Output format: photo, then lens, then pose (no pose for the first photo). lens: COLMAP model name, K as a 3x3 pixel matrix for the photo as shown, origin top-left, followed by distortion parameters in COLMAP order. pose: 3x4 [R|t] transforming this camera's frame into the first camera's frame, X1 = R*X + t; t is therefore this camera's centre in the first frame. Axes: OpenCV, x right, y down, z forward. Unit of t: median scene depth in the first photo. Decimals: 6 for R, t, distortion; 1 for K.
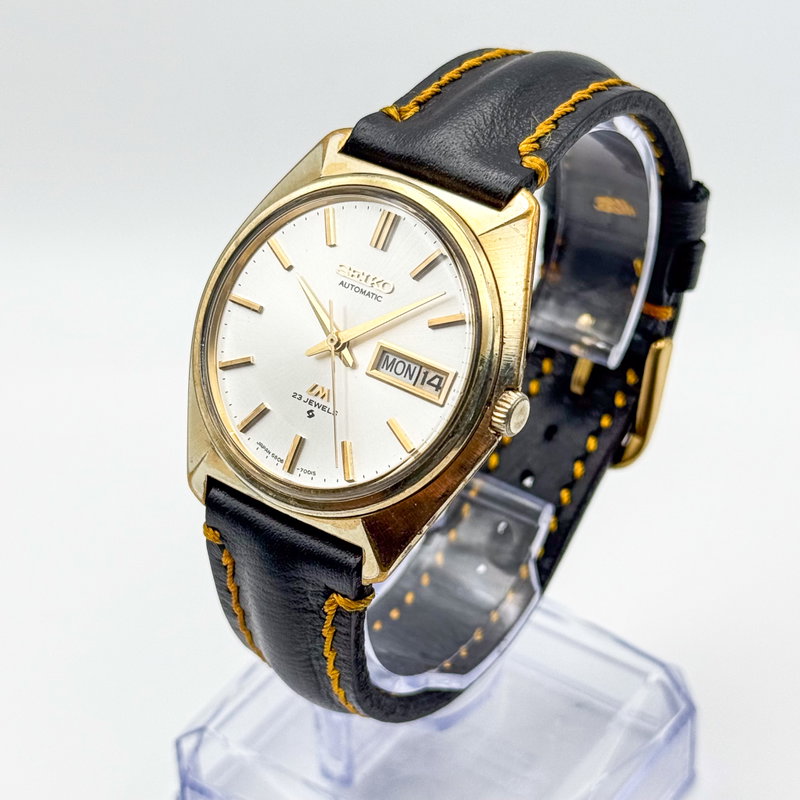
lens RADIAL K [[2146.3, 0, 377.9], [0, 2146.3, 399.0], [0, 0, 1]] dist [0.182048, -0.022834]
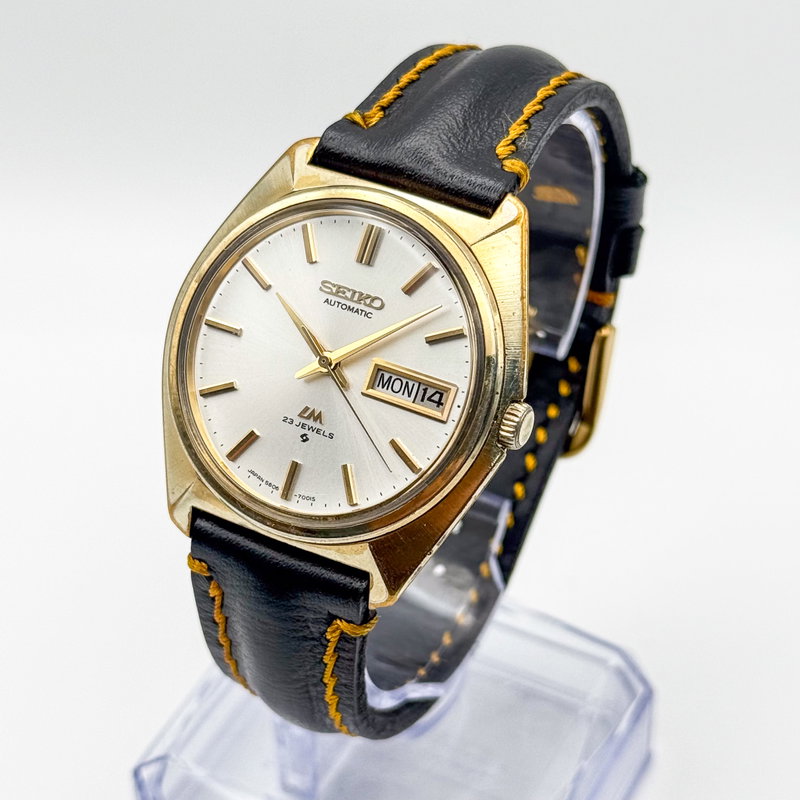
lens RADIAL K [[2146.3, 0, 377.9], [0, 2146.3, 399.0], [0, 0, 1]] dist [0.182048, -0.022834]
pose [[0.988991, -0.067096, 0.131889, -0.120979], [0.062968, 0.997394, 0.035229, -0.041195], [-0.133909, -0.026536, 0.990638, 0.035641]]
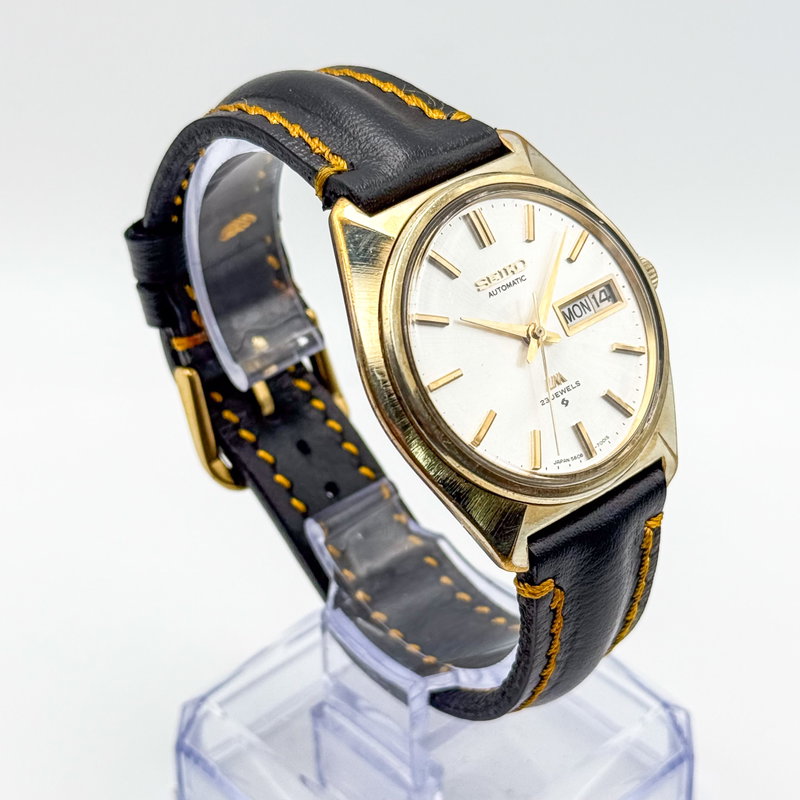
lens RADIAL K [[2146.3, 0, 377.9], [0, 2146.3, 399.0], [0, 0, 1]] dist [0.182048, -0.022834]
pose [[0.220744, -0.554387, 0.802451, -0.842418], [0.601870, 0.724839, 0.335201, -0.377915], [-0.767479, 0.408978, 0.493673, 0.544041]]
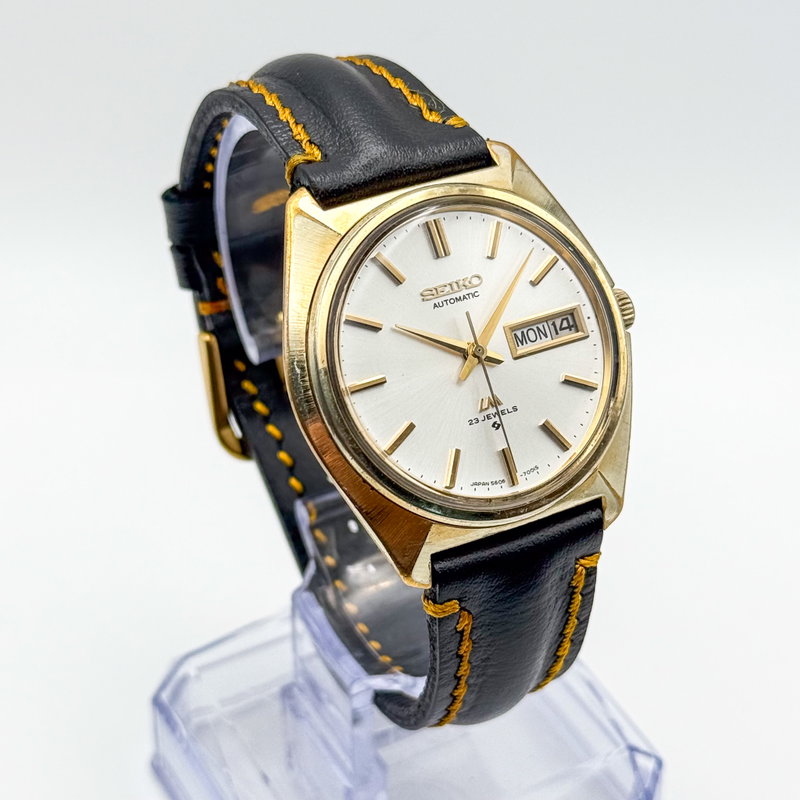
lens RADIAL K [[2146.3, 0, 377.9], [0, 2146.3, 399.0], [0, 0, 1]] dist [0.182048, -0.022834]
pose [[0.449629, -0.516203, 0.728950, -0.755387], [0.537521, 0.808156, 0.240741, -0.265306], [-0.713376, 0.283581, 0.640840, 0.380007]]
